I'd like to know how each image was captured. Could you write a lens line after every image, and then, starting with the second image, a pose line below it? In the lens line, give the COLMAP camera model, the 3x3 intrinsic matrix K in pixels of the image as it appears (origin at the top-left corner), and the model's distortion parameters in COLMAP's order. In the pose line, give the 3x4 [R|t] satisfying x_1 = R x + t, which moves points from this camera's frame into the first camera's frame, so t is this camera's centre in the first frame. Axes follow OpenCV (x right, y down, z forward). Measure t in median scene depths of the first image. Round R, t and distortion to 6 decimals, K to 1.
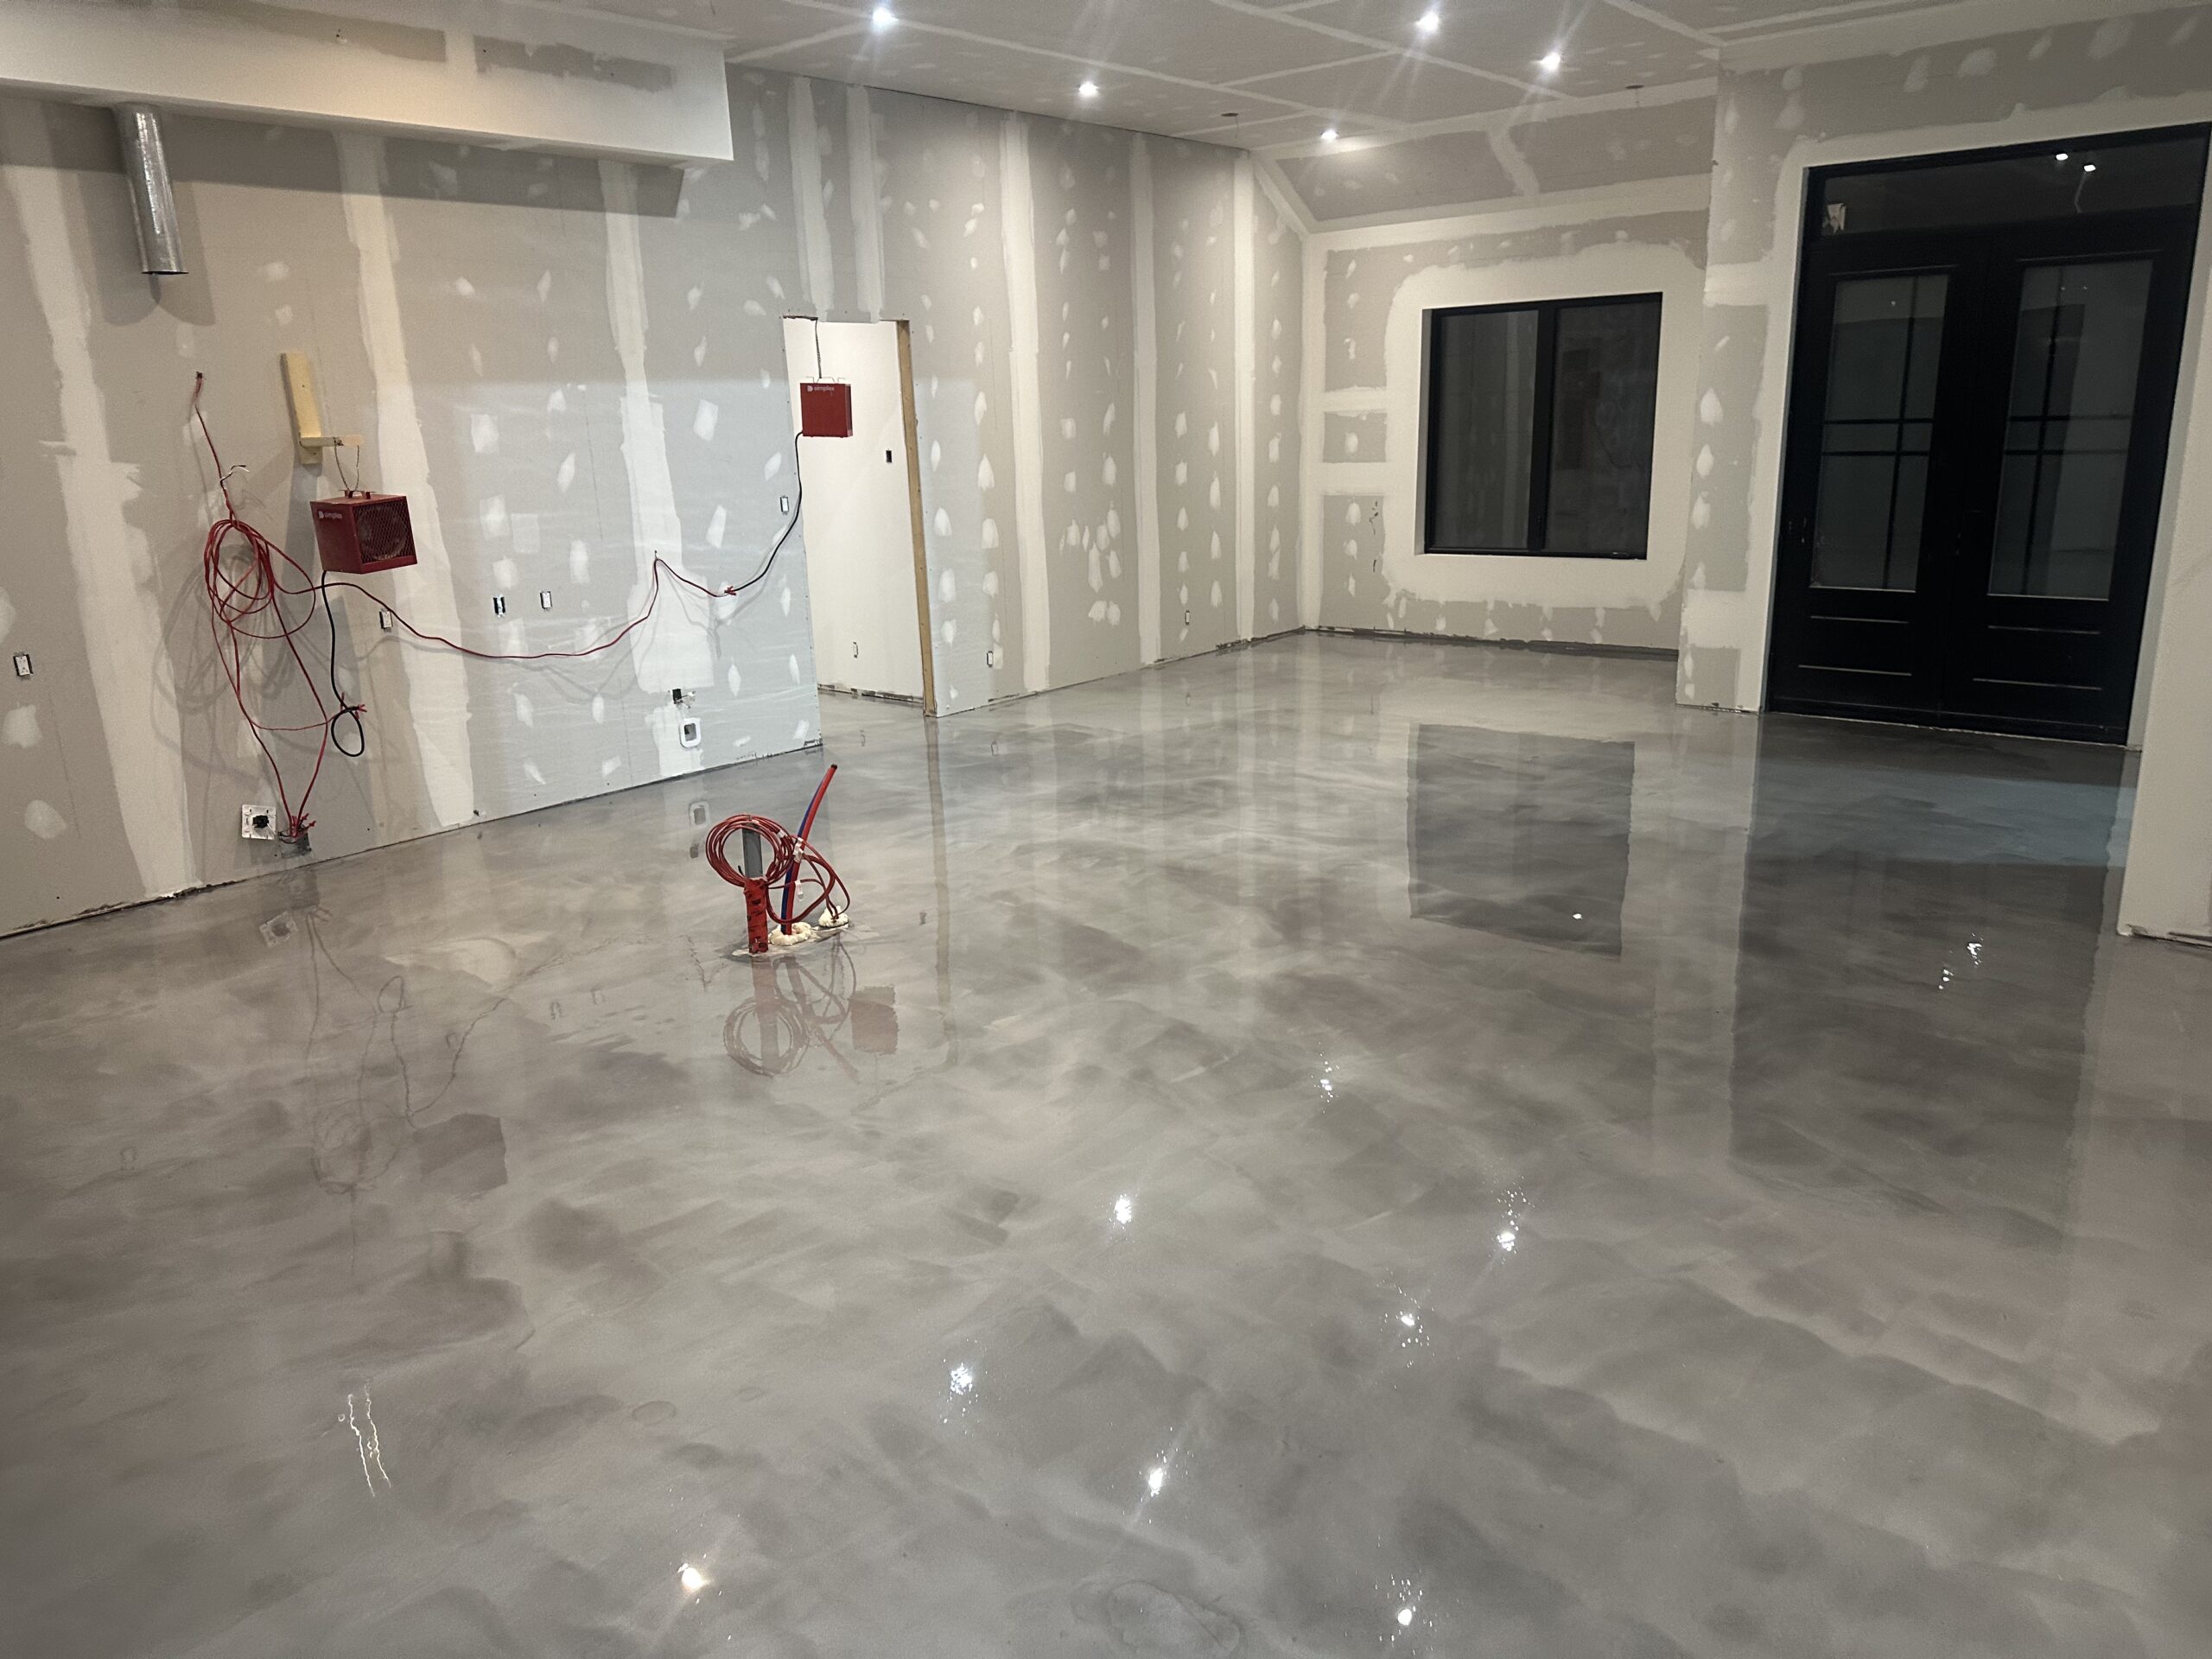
lens RADIAL K [[1671.7, 0, 1115.6], [0, 1671.7, 828.0], [0, 0, 1]] dist [0.283535, -0.481824]
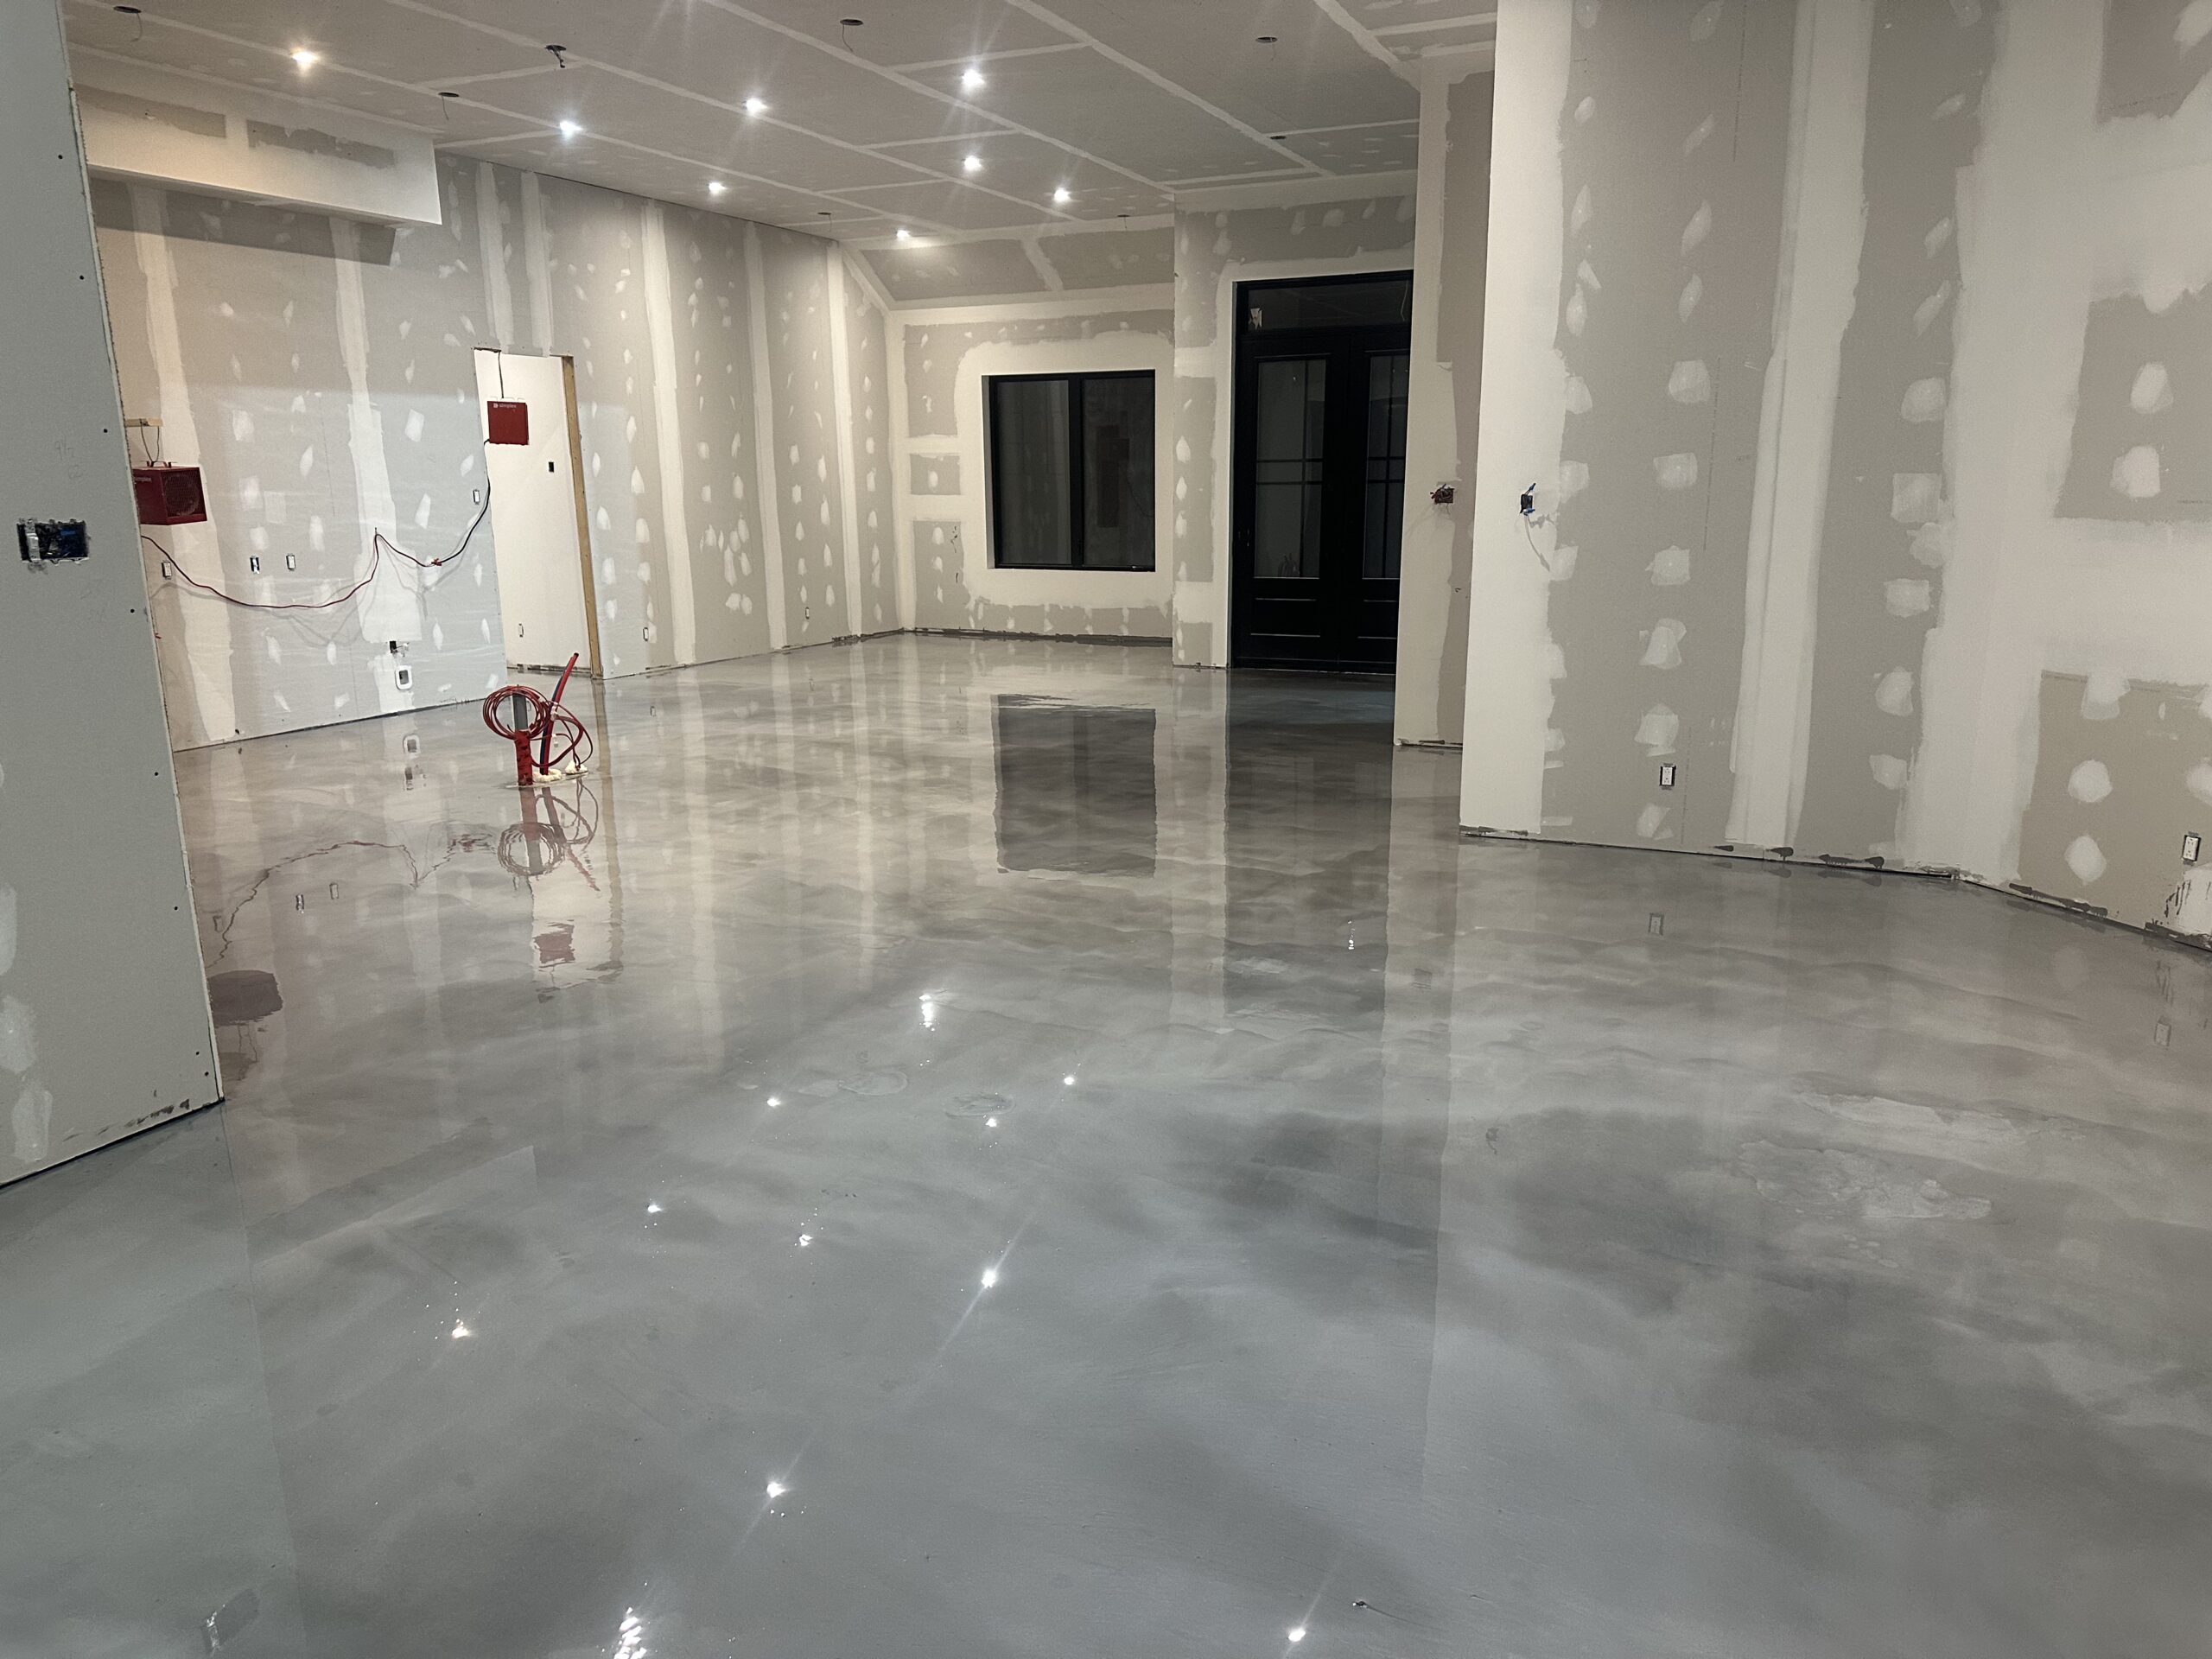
lens RADIAL K [[1551.1, 0, 1106.0], [0, 1551.1, 829.5], [0, 0, 1]] dist [0.150988, -0.125871]
pose [[0.970732, -0.035576, 0.237518, -0.032239], [0.040070, 0.999097, -0.014118, 0.085177], [-0.236801, 0.023222, 0.971281, -0.224485]]
